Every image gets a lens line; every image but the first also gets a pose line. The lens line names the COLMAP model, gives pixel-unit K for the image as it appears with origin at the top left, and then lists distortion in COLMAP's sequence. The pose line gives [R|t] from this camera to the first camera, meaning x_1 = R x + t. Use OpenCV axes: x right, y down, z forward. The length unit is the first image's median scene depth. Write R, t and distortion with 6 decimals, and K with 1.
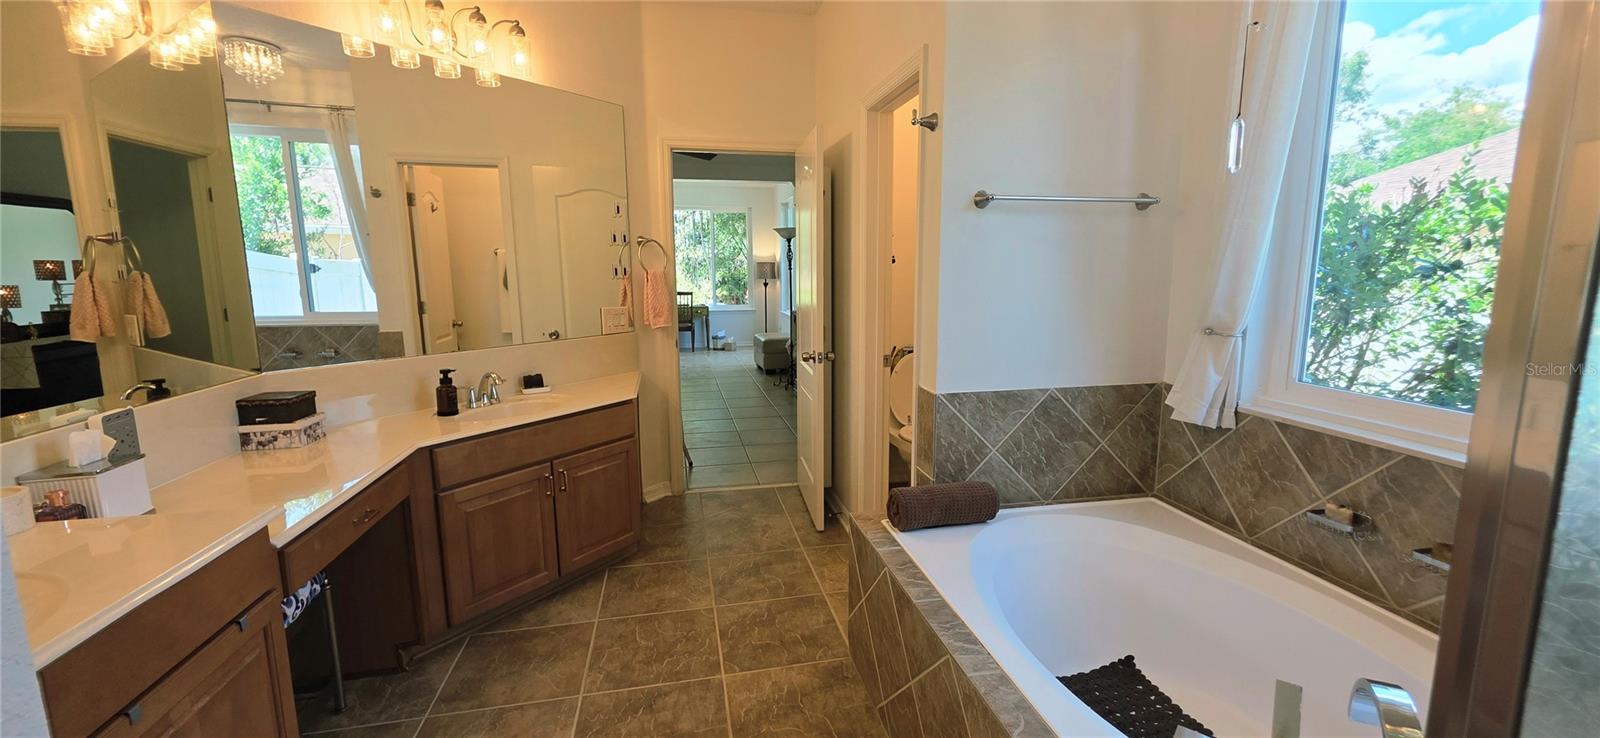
lens RADIAL K [[642.4, 0, 805.7], [0, 642.4, 366.9], [0, 0, 1]] dist [0.003929, -0.000340]
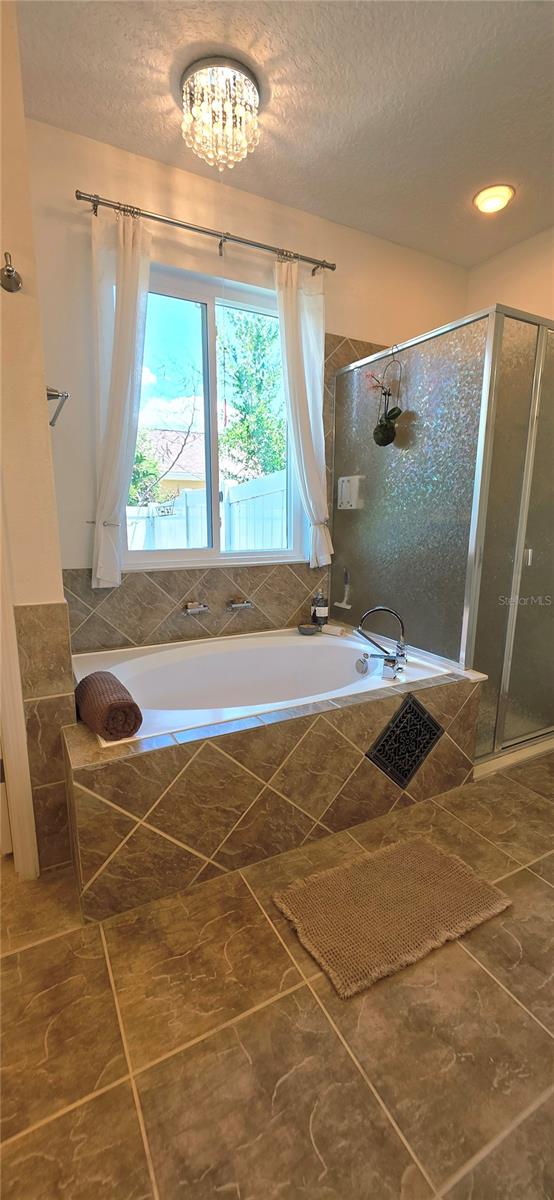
lens RADIAL K [[481.8, 0, 277.8], [0, 481.8, 606.0], [0, 0, 1]] dist [0.003929, -0.000340]
pose [[-0.281897, -0.189338, 0.940577, -0.603204], [0.147451, 0.960139, 0.237468, -0.083130], [-0.948047, 0.205630, -0.242742, 0.975001]]
